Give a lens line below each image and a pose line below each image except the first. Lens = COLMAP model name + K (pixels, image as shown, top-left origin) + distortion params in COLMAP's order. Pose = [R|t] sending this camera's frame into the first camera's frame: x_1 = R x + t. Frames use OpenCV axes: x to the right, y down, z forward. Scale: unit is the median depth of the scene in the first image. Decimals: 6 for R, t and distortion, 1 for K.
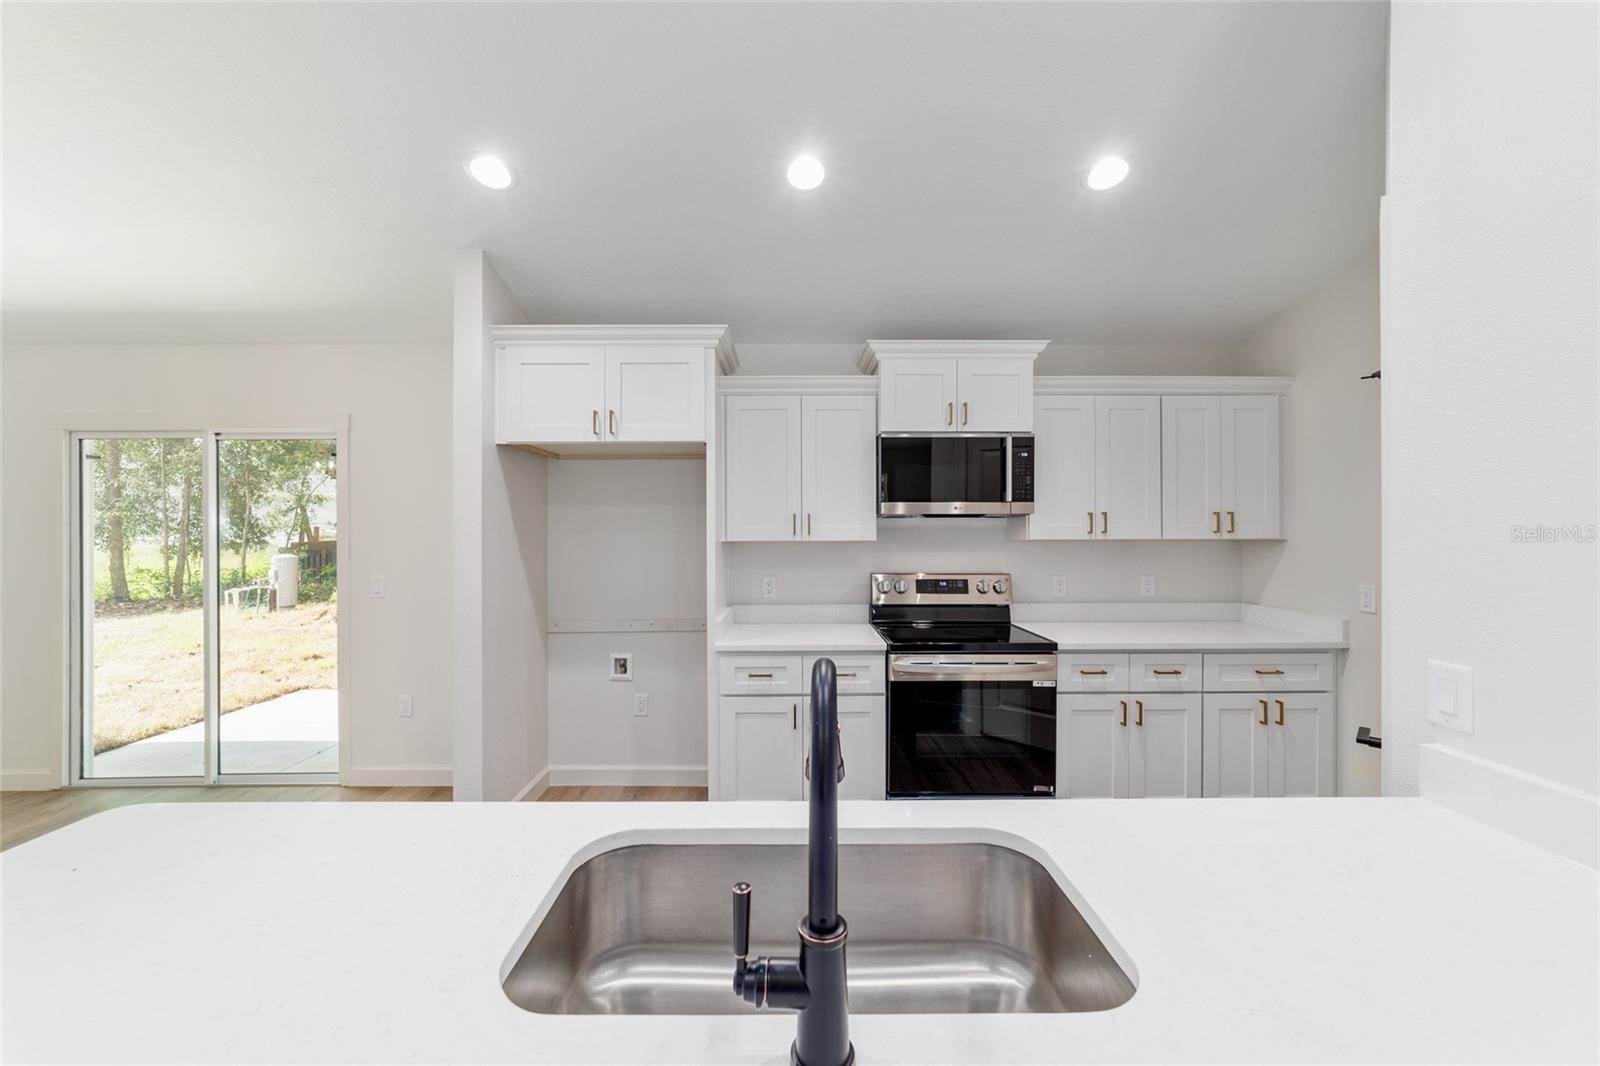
lens RADIAL K [[619.9, 0, 798.8], [0, 619.9, 532.0], [0, 0, 1]] dist [-0.008763, 0.000676]
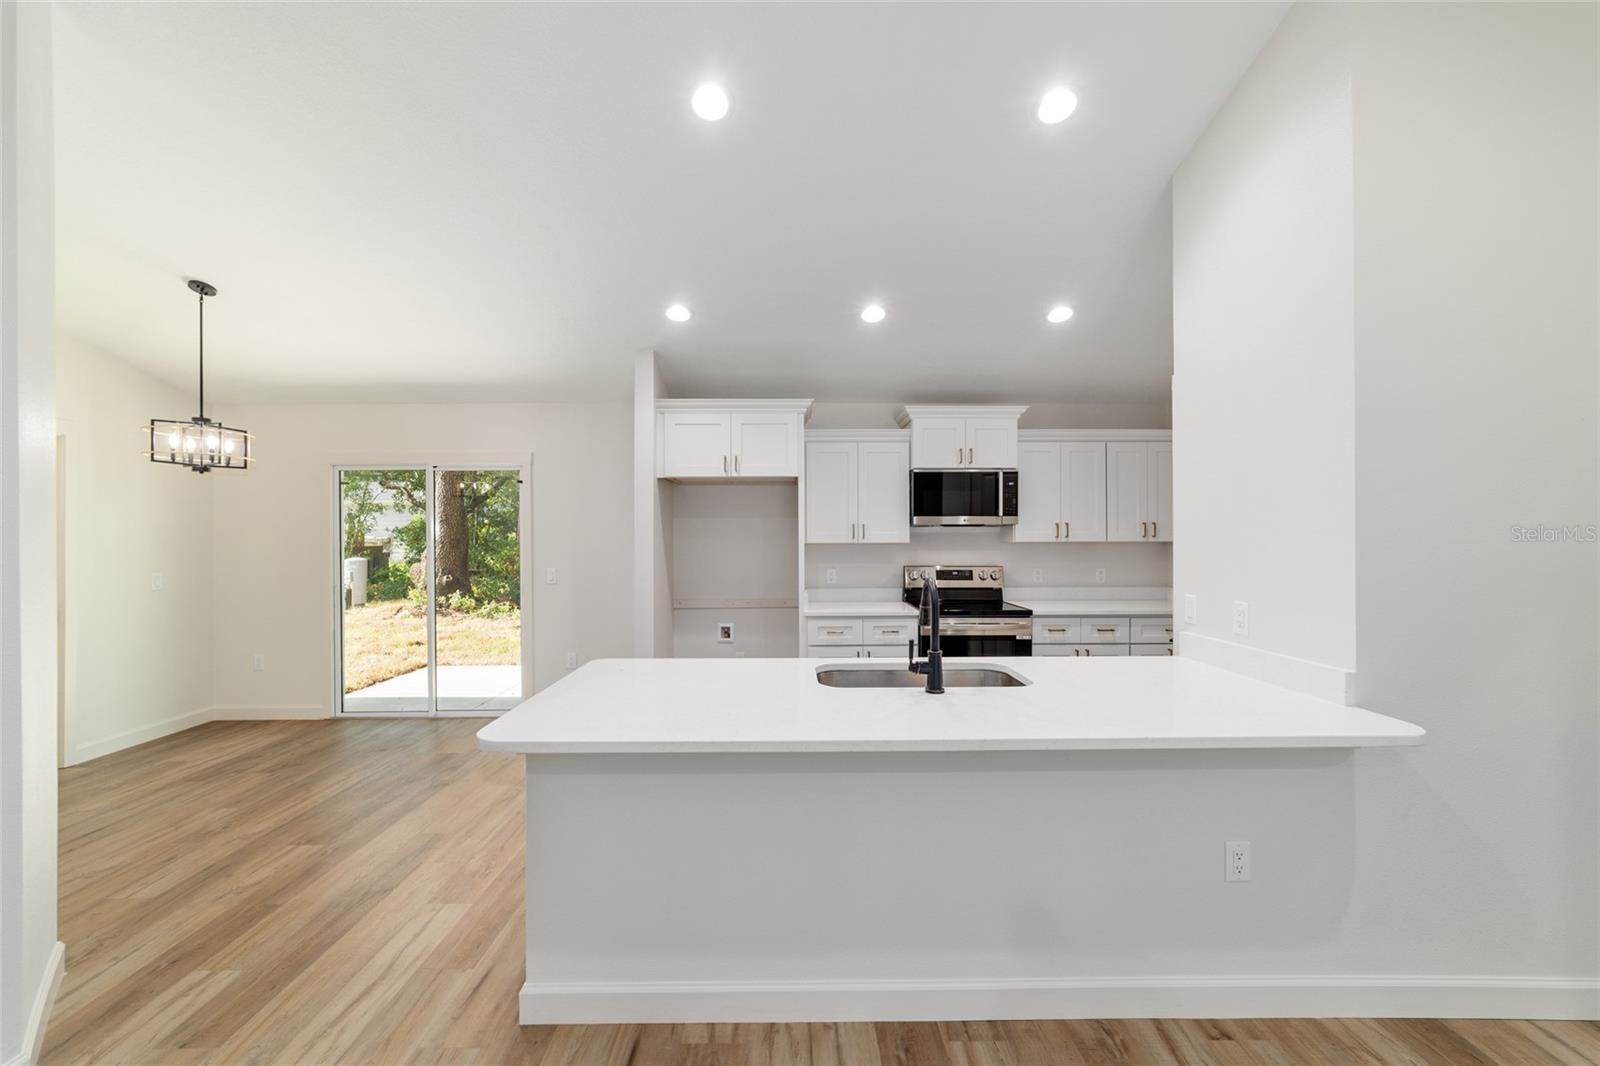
lens RADIAL K [[619.9, 0, 801.7], [0, 619.9, 535.8], [0, 0, 1]] dist [-0.008763, 0.000676]
pose [[0.999996, -0.000460, 0.002726, -0.132942], [0.000467, 0.999996, -0.002755, 0.001836], [-0.002725, 0.002756, 0.999992, -0.454703]]
